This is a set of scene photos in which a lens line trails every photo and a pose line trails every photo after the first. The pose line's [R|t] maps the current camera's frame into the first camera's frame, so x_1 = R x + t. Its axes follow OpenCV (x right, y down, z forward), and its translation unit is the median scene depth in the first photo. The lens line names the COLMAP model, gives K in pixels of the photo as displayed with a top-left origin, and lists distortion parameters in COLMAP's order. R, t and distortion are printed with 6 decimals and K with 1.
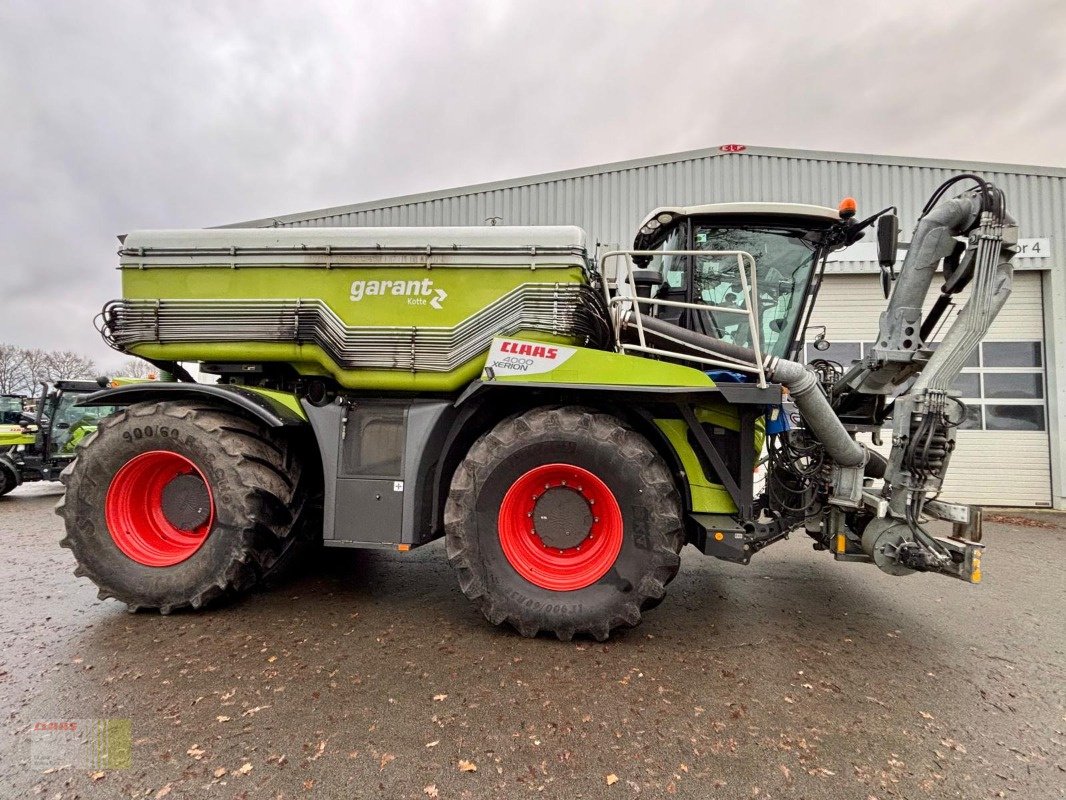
lens RADIAL K [[427.2, 0, 533.0], [0, 427.2, 400.0], [0, 0, 1]] dist [0.001167, 0.000141]
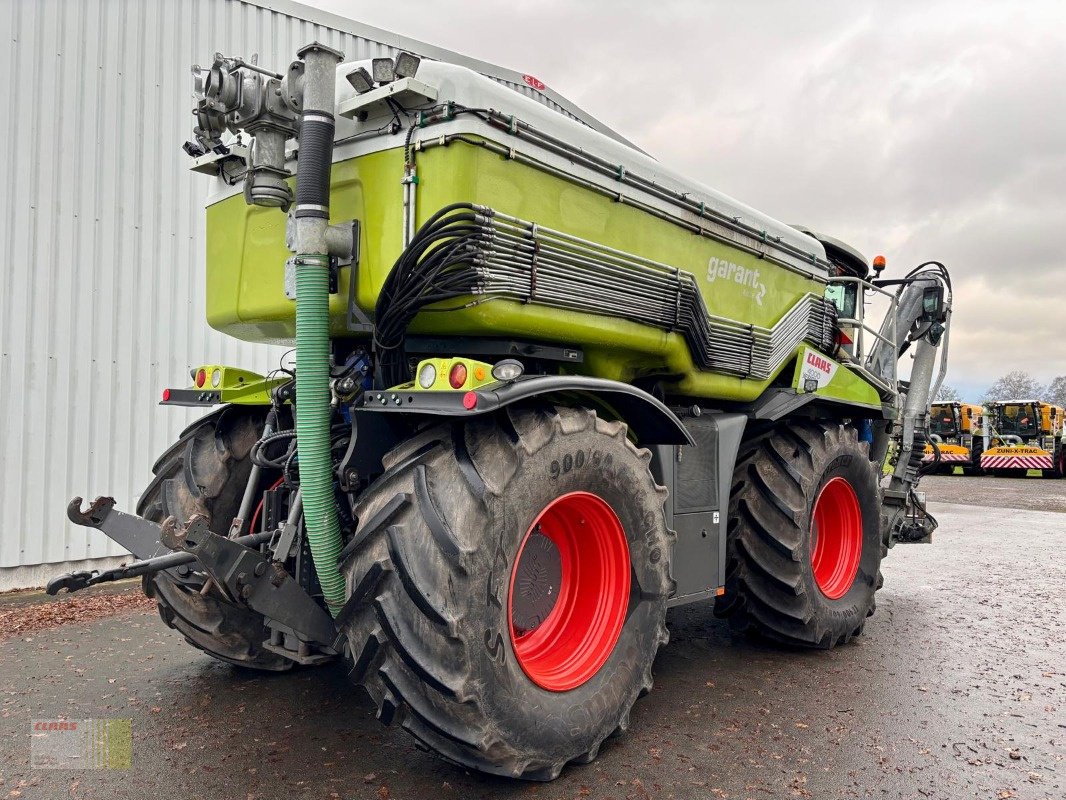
lens RADIAL K [[784.0, 0, 533.0], [0, 784.0, 400.0], [0, 0, 1]] dist [0.112675, -0.145179]
pose [[0.608784, 0.026070, 0.792908, -1.758908], [-0.046687, 0.998905, 0.003003, -0.008688], [-0.791961, -0.038846, 0.609334, 0.382482]]
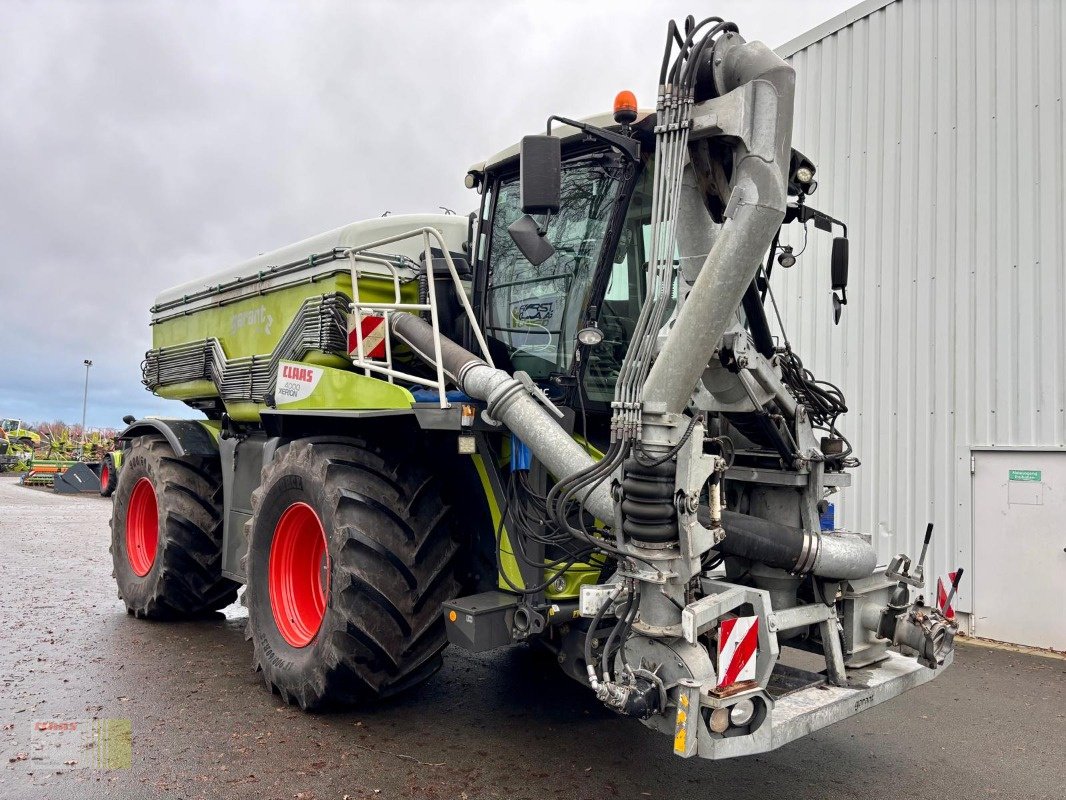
lens RADIAL K [[818.5, 0, 533.0], [0, 818.5, 400.0], [0, 0, 1]] dist [0.038192, 0.000485]
pose [[0.723694, -0.037817, -0.689084, 1.456208], [0.007945, 0.998888, -0.046474, 0.019394], [0.690076, 0.028158, 0.723189, 0.085568]]
